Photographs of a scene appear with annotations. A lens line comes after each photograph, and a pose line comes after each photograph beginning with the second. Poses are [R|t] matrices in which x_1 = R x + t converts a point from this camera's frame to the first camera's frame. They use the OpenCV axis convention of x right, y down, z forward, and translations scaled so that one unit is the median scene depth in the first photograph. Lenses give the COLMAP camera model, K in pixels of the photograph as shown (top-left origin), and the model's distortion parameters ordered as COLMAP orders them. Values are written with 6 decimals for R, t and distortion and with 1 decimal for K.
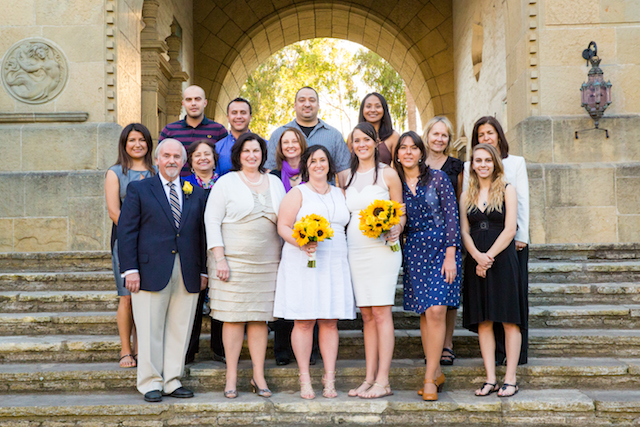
lens RADIAL K [[847.8, 0, 319.9], [0, 847.8, 188.4], [0, 0, 1]] dist [0.179045, -0.011124]
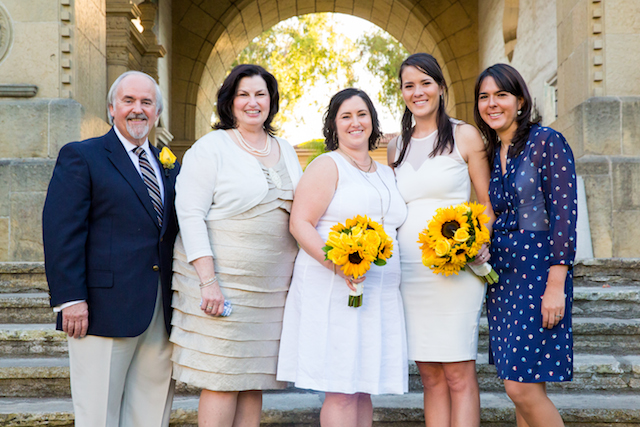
lens RADIAL K [[931.0, 0, 320.0], [0, 931.0, 213.5], [0, 0, 1]] dist [-0.128148, 0.780211]
pose [[0.999905, 0.010187, 0.009326, -0.014780], [-0.010399, 0.999681, 0.023012, 0.007236], [-0.009089, -0.023106, 0.999692, 0.137566]]
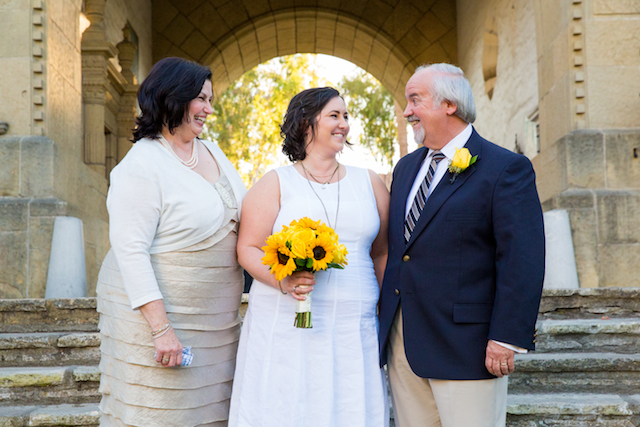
lens RADIAL K [[910.3, 0, 323.7], [0, 910.3, 224.1], [0, 0, 1]] dist [0.053723, -0.014622]
pose [[0.999542, 0.000467, 0.030255, -0.010684], [-0.000127, 0.999937, -0.011235, 0.011957], [-0.030258, 0.011226, 0.999479, 0.167551]]
